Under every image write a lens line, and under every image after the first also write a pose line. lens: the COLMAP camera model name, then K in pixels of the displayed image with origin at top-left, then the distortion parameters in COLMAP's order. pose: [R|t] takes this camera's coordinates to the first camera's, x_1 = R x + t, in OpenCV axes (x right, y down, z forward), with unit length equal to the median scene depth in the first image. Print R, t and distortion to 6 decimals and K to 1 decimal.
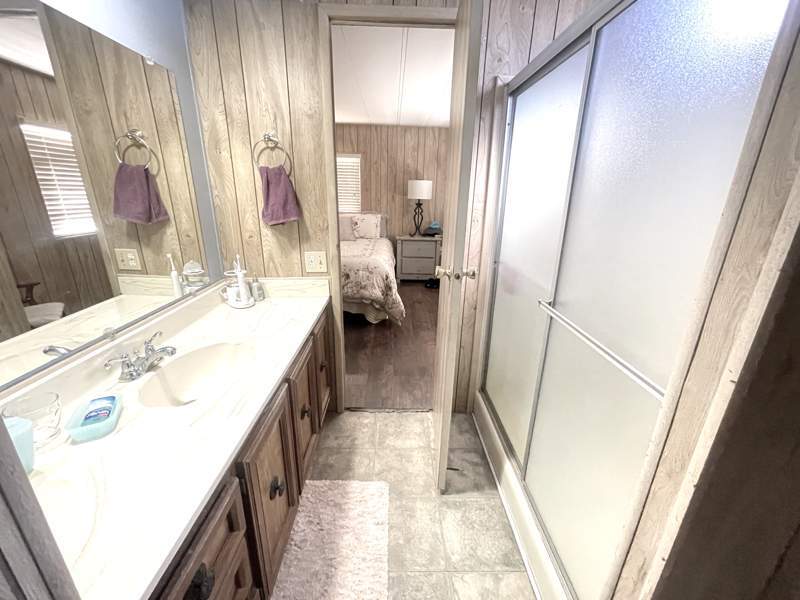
lens RADIAL K [[326.9, 0, 396.5], [0, 326.9, 301.7], [0, 0, 1]] dist [-0.001096, 0.000199]
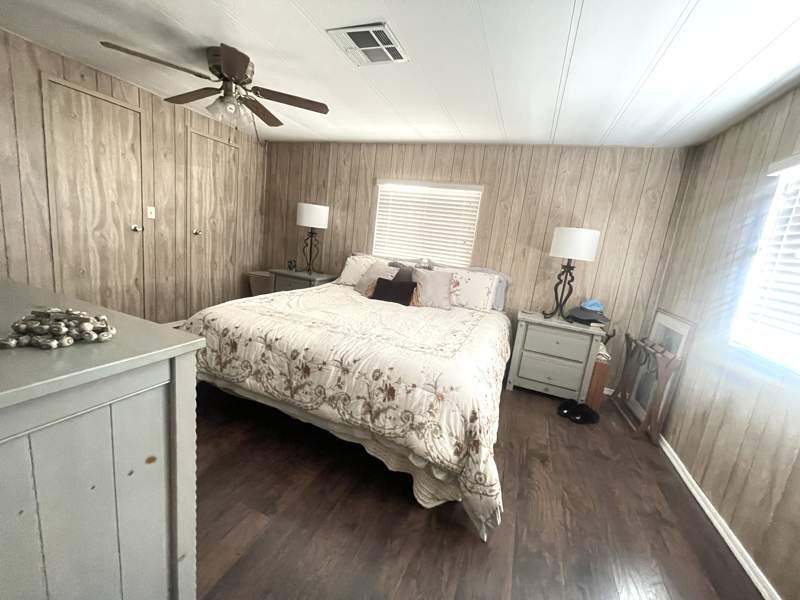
lens RADIAL K [[326.9, 0, 399.2], [0, 326.9, 297.6], [0, 0, 1]] dist [-0.001096, 0.000199]
pose [[0.920449, 0.156285, -0.358257, 0.007917], [-0.212494, 0.969381, -0.123071, -0.107870], [0.328053, 0.189408, 0.925476, 0.365469]]
